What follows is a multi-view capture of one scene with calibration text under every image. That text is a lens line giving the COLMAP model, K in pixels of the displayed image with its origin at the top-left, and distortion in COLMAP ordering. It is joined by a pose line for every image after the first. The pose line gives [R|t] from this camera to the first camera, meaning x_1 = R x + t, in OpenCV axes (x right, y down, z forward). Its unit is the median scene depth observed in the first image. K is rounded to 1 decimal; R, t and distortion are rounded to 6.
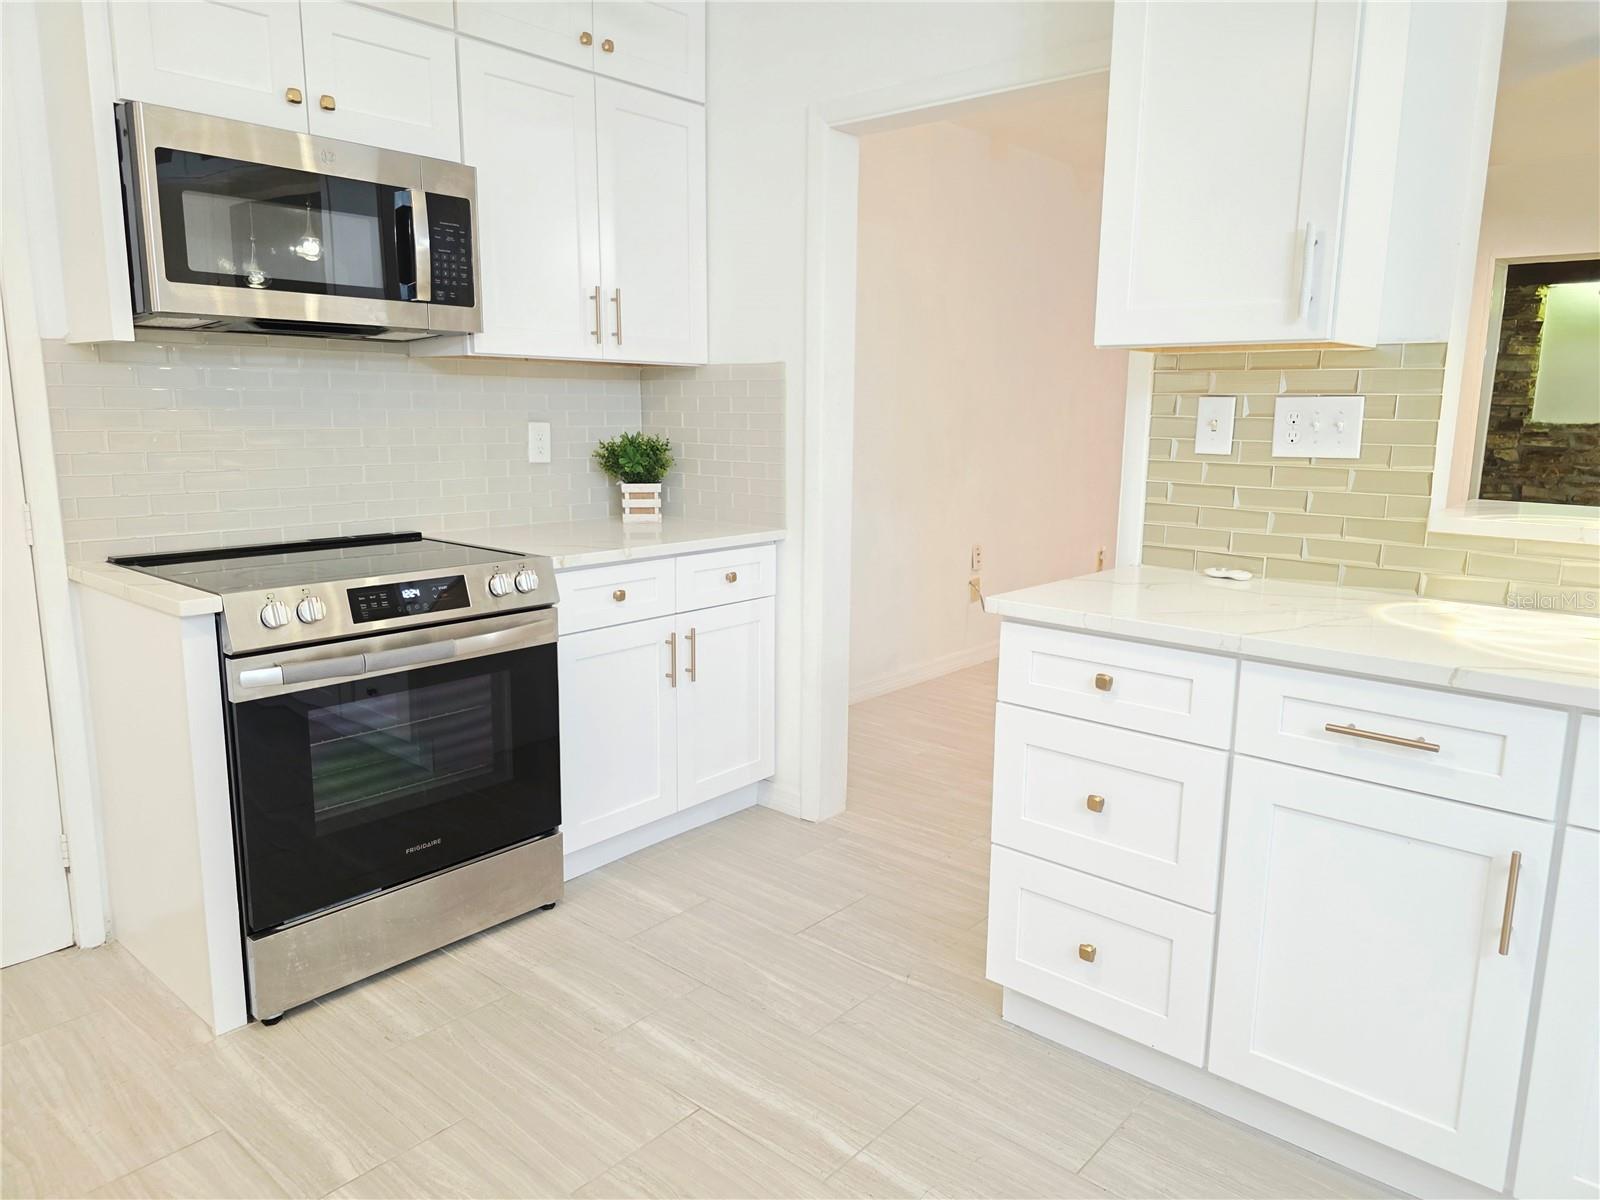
lens RADIAL K [[1082.3, 0, 808.2], [0, 1082.3, 595.5], [0, 0, 1]] dist [0.043909, -0.035283]
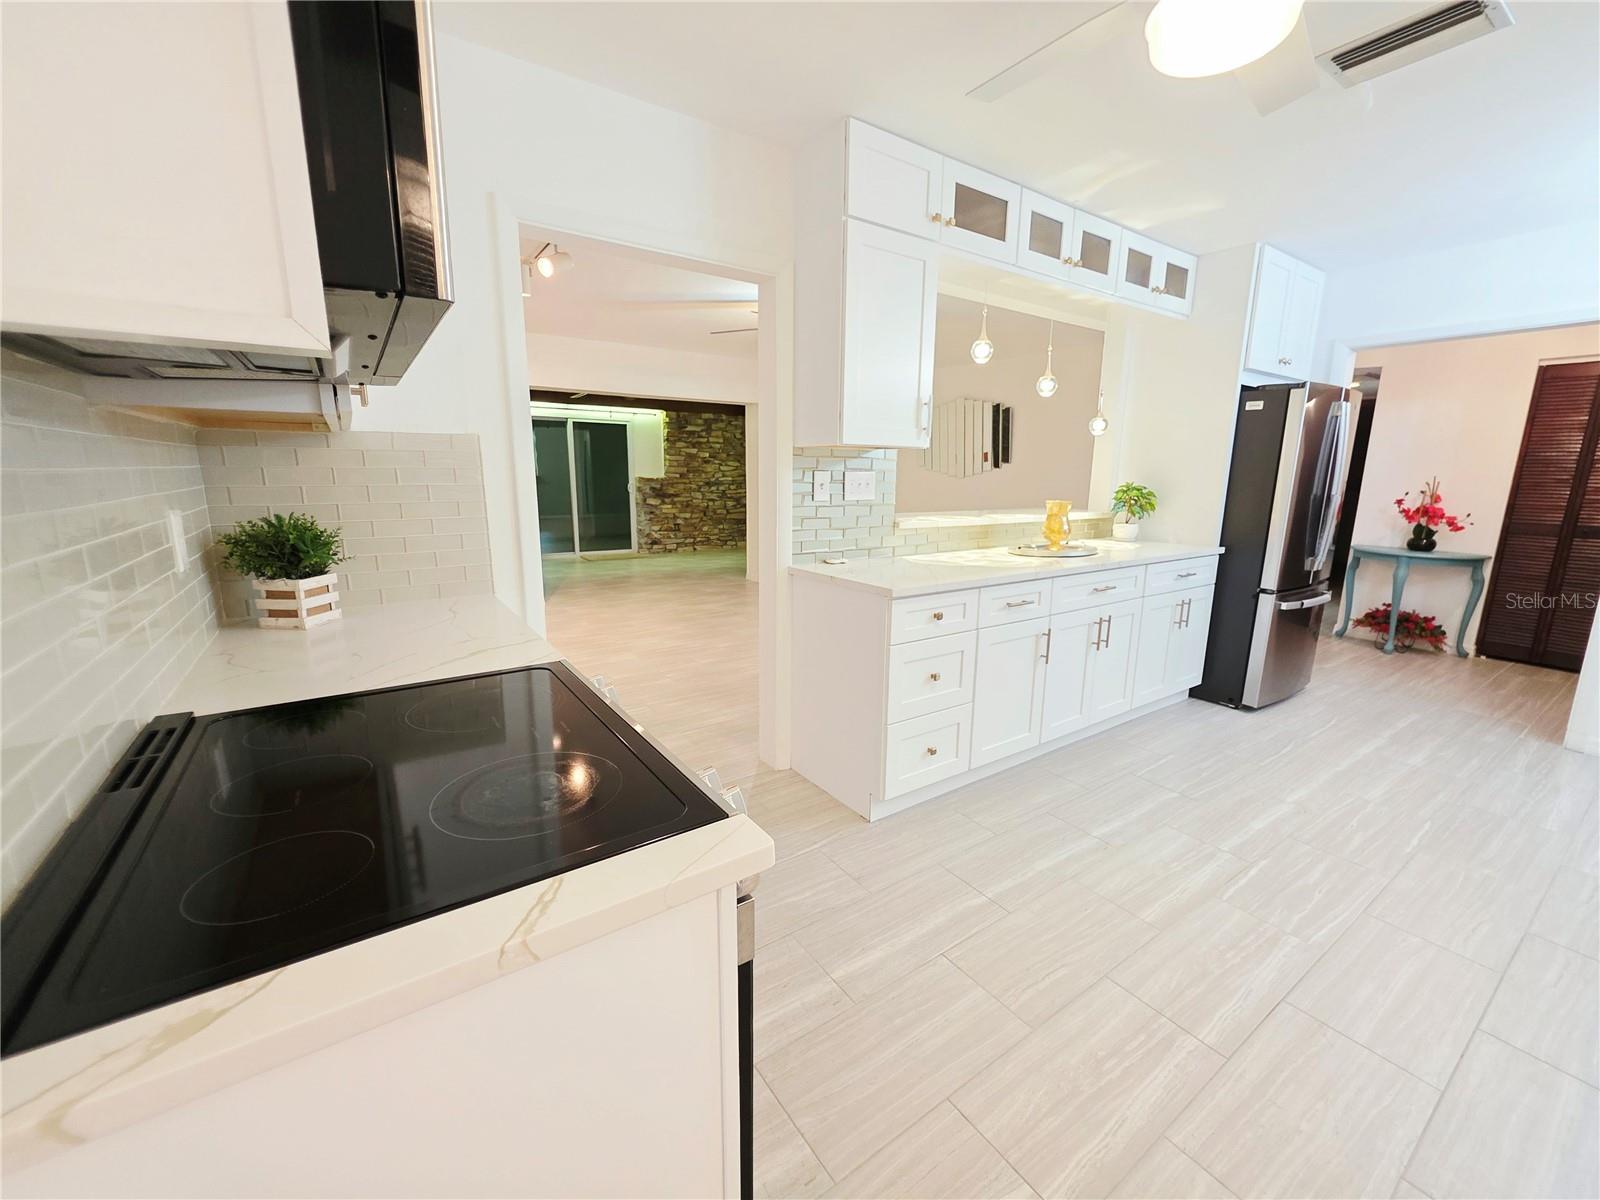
lens RADIAL K [[643.1, 0, 804.0], [0, 643.1, 601.4], [0, 0, 1]] dist [0.000619, 0.000386]
pose [[0.244858, -0.202856, 0.948100, -0.749030], [0.161581, 0.972730, 0.166395, -0.152327], [-0.956000, 0.112452, 0.270959, 0.749441]]
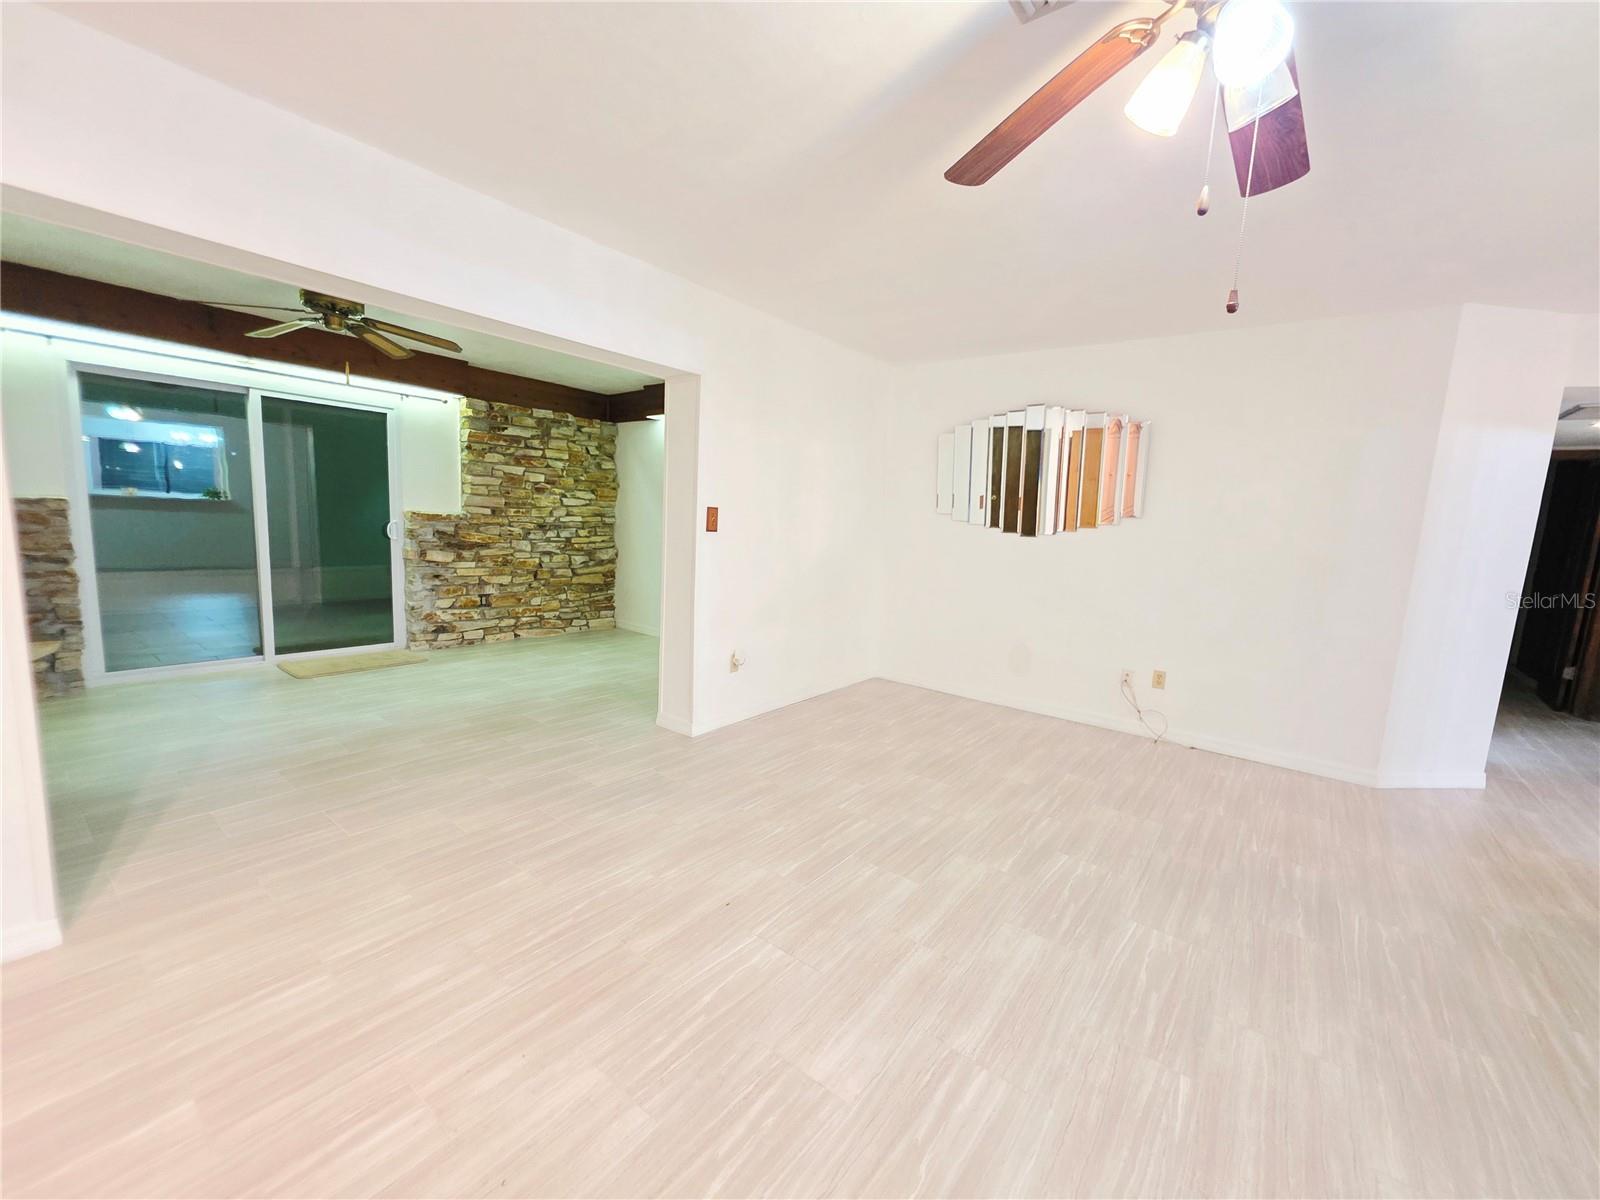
lens RADIAL K [[643.1, 0, 796.5], [0, 643.1, 599.2], [0, 0, 1]] dist [0.000619, 0.000386]
pose [[-0.050230, -0.147356, 0.987807, 0.699708], [0.122150, 0.980724, 0.152511, -0.287850], [-0.991240, 0.128322, -0.031262, 1.547517]]
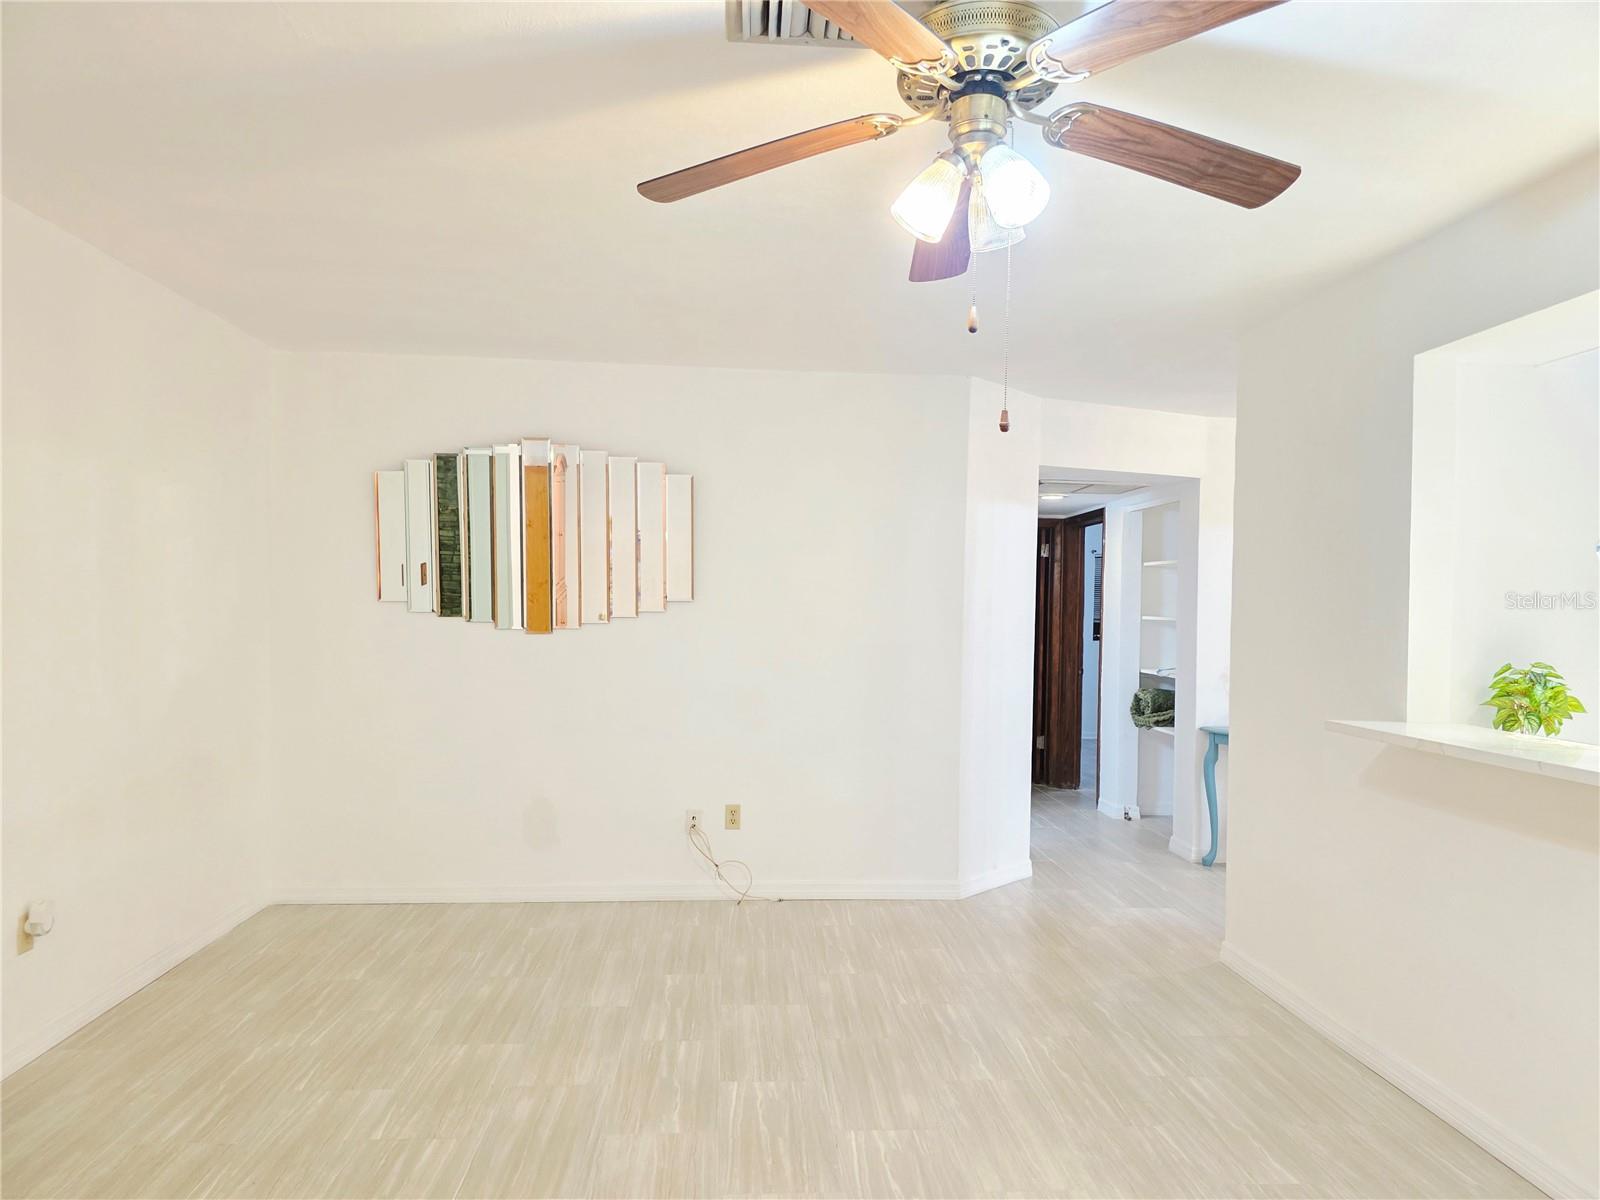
lens RADIAL K [[1082.3, 0, 811.9], [0, 1082.3, 613.7], [0, 0, 1]] dist [0.043909, -0.035283]
pose [[-0.710015, -0.032934, 0.703416, 0.709308], [0.090829, 0.986278, 0.137859, -0.373222], [-0.698305, 0.161772, -0.697281, 1.873291]]
